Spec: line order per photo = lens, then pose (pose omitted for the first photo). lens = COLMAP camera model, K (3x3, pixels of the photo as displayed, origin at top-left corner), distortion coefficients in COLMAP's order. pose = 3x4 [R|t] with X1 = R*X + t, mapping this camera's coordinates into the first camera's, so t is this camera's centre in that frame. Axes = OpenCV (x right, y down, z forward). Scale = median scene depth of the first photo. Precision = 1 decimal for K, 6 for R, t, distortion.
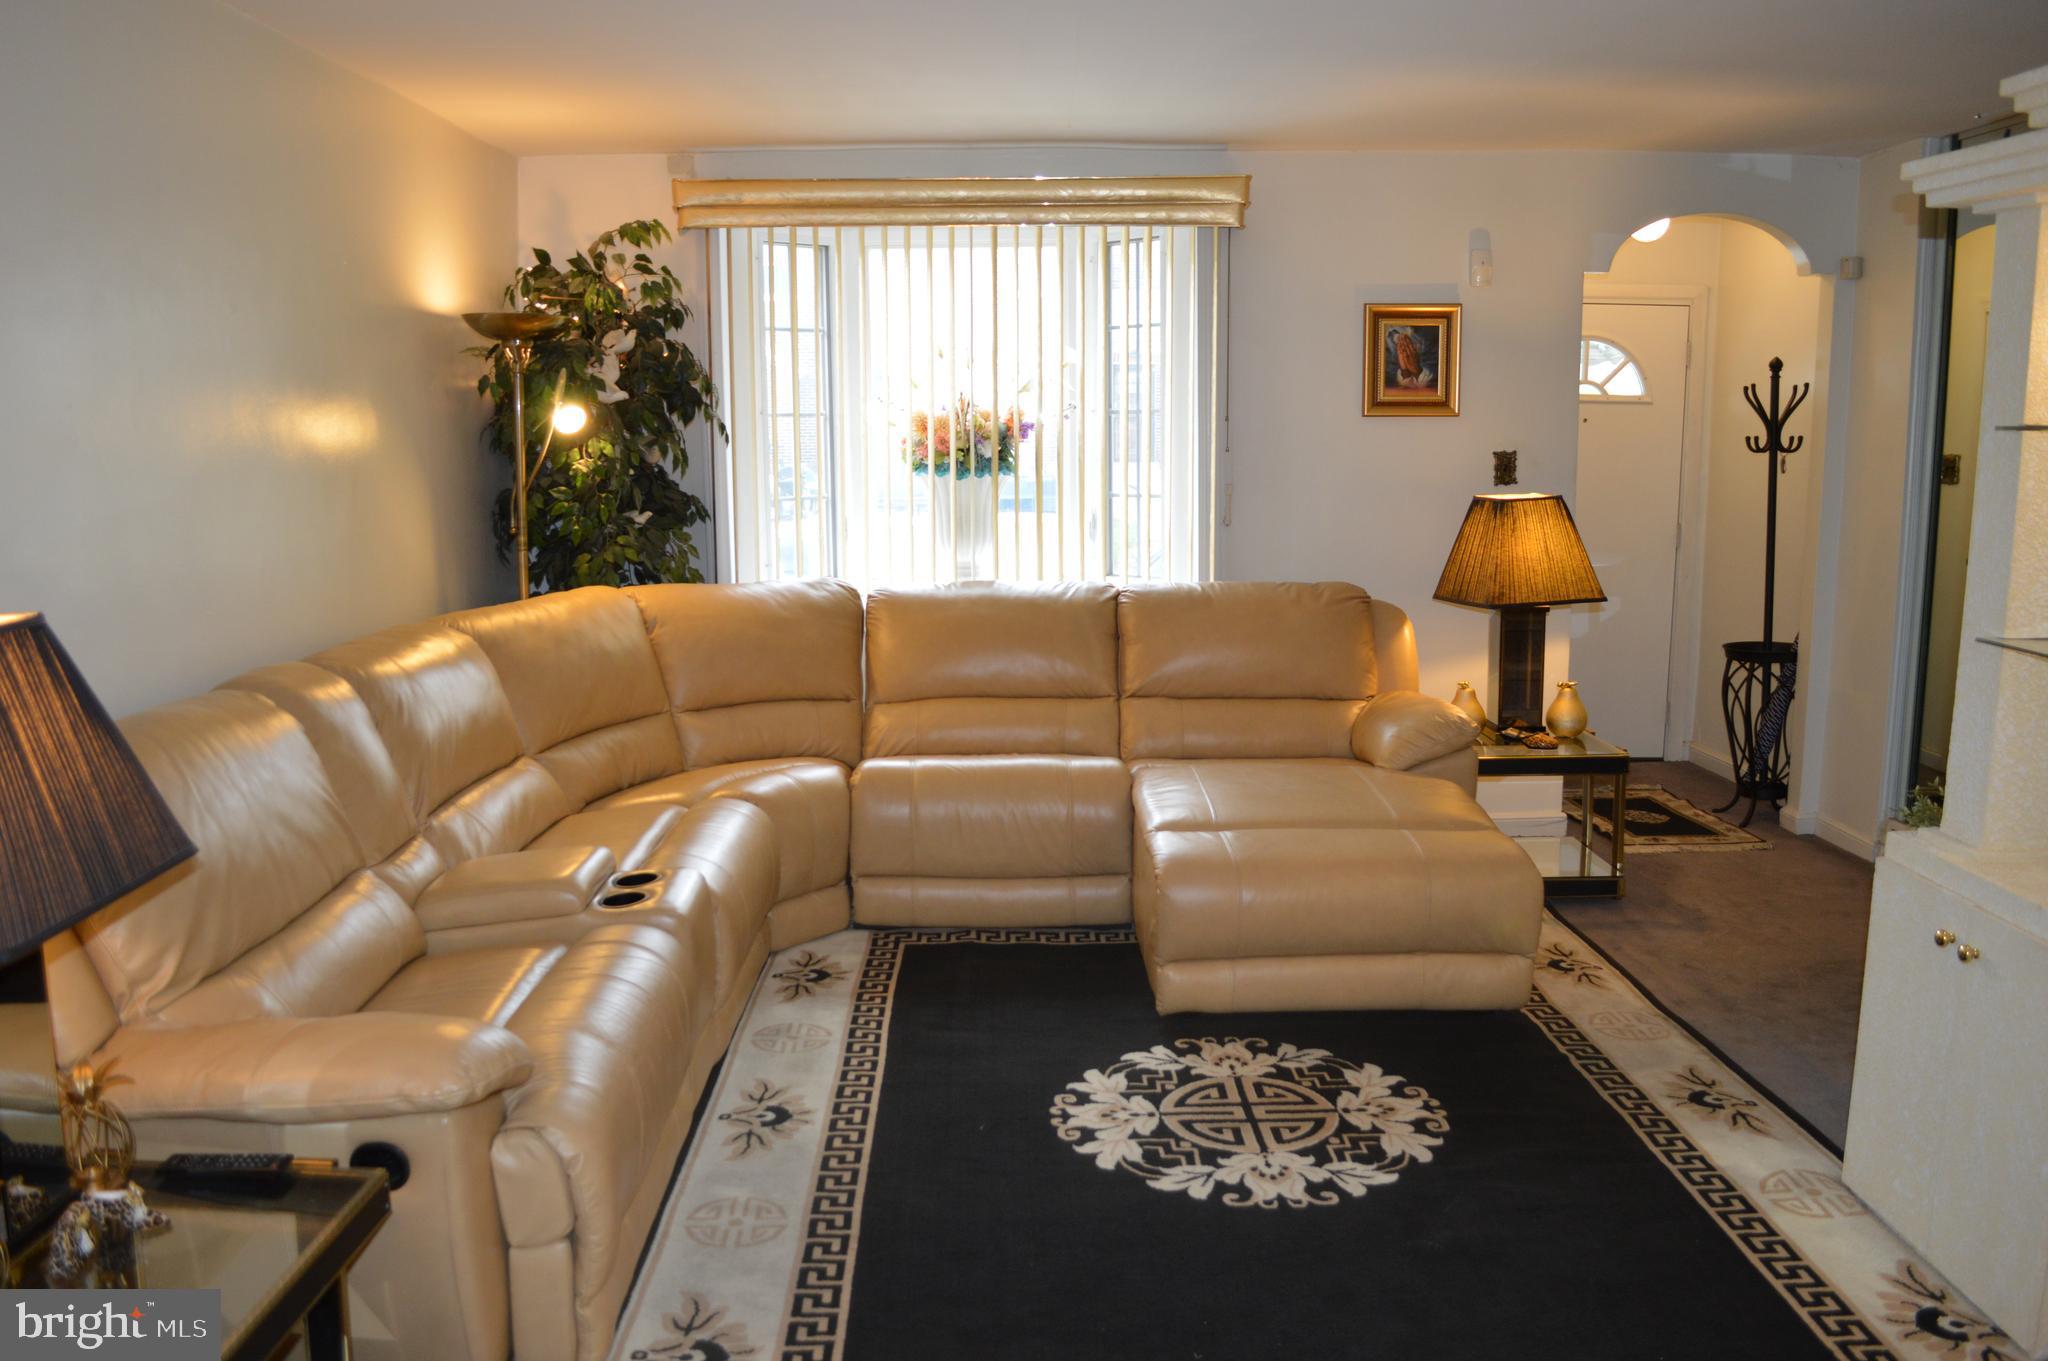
lens RADIAL K [[1637.7, 0, 1018.5], [0, 1637.7, 677.2], [0, 0, 1]] dist [-0.084014, 0.012873]
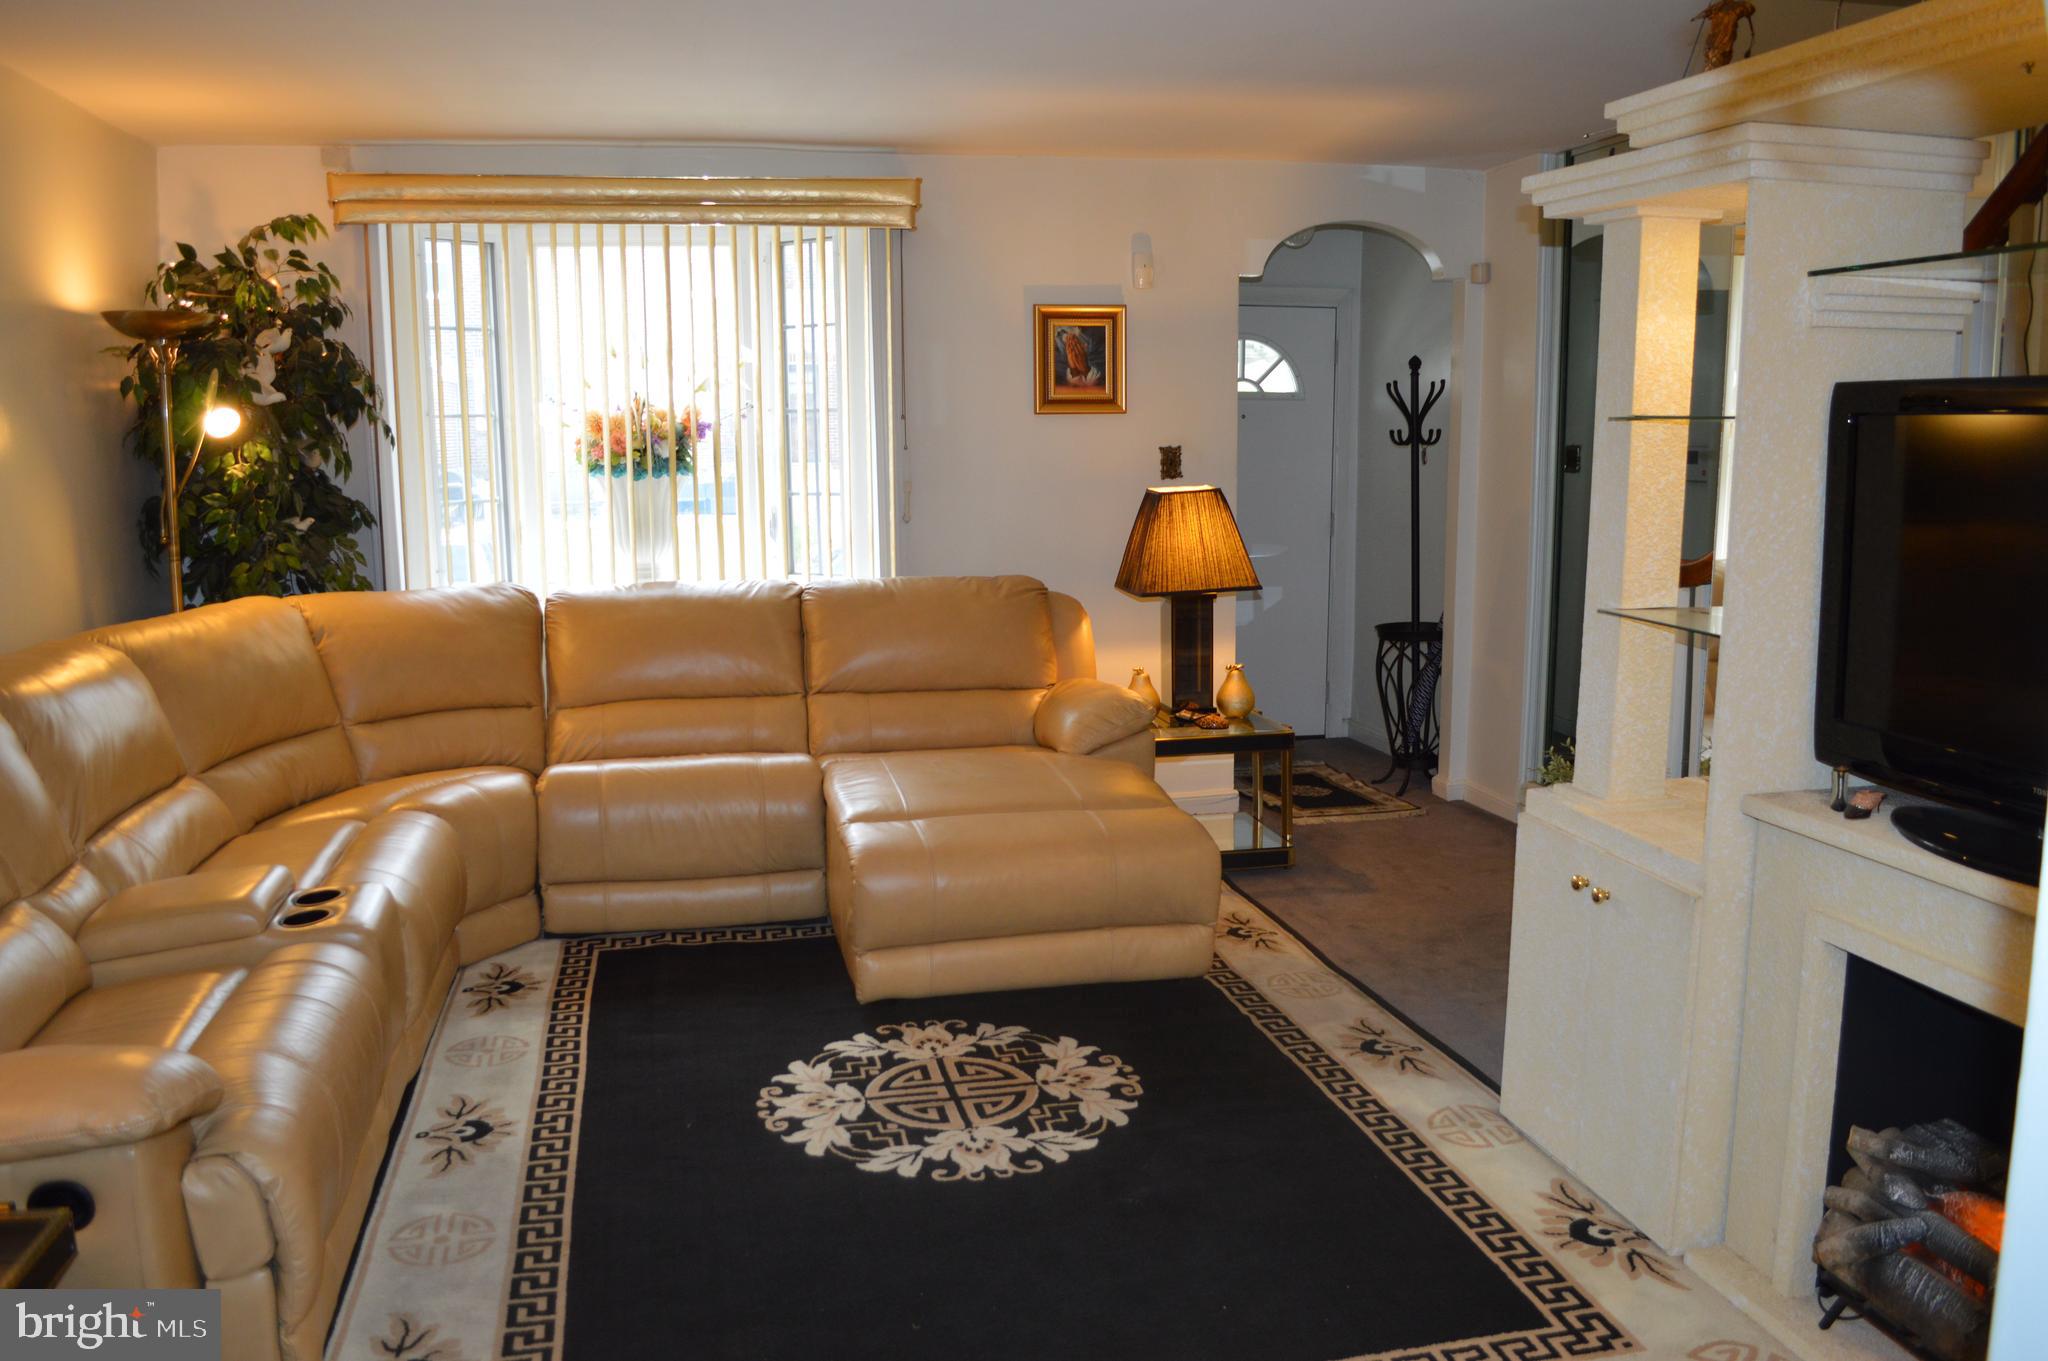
lens RADIAL K [[1637.7, 0, 1018.3], [0, 1637.7, 674.8], [0, 0, 1]] dist [-0.084014, 0.012873]
pose [[0.980313, -0.032494, 0.194755, -0.007033], [0.032830, 0.999460, 0.001502, 0.003747], [-0.194699, 0.004921, 0.980851, -0.014332]]
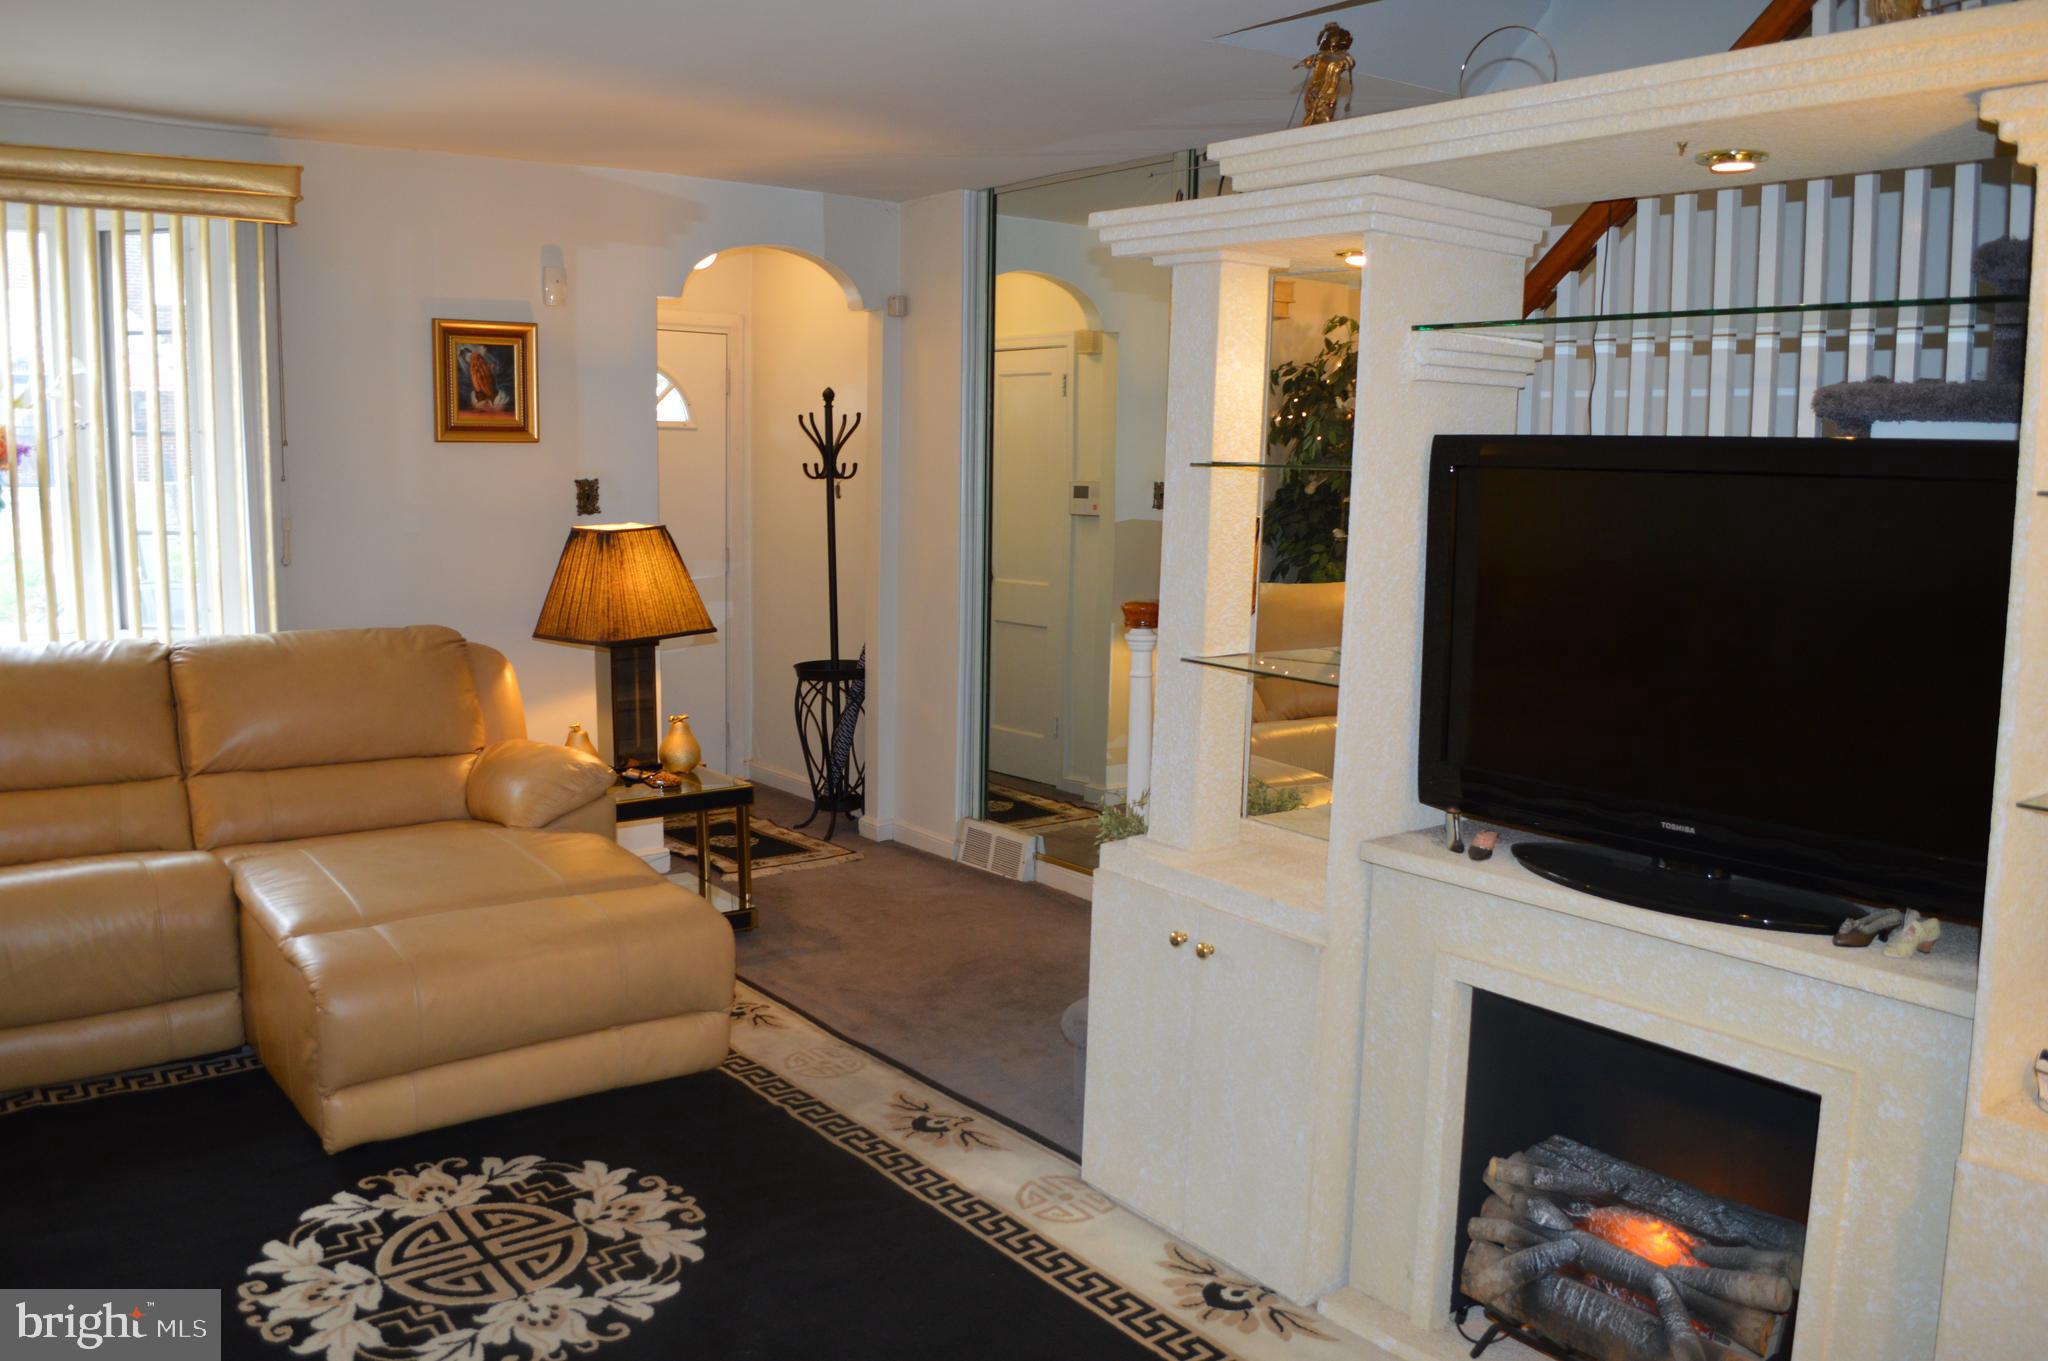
lens RADIAL K [[1637.7, 0, 1016.8], [0, 1637.7, 672.3], [0, 0, 1]] dist [-0.084014, 0.012873]
pose [[0.804096, -0.062530, 0.591201, -0.089577], [0.071480, 0.997408, 0.008274, -0.019740], [-0.590186, 0.035606, 0.806482, 0.103866]]
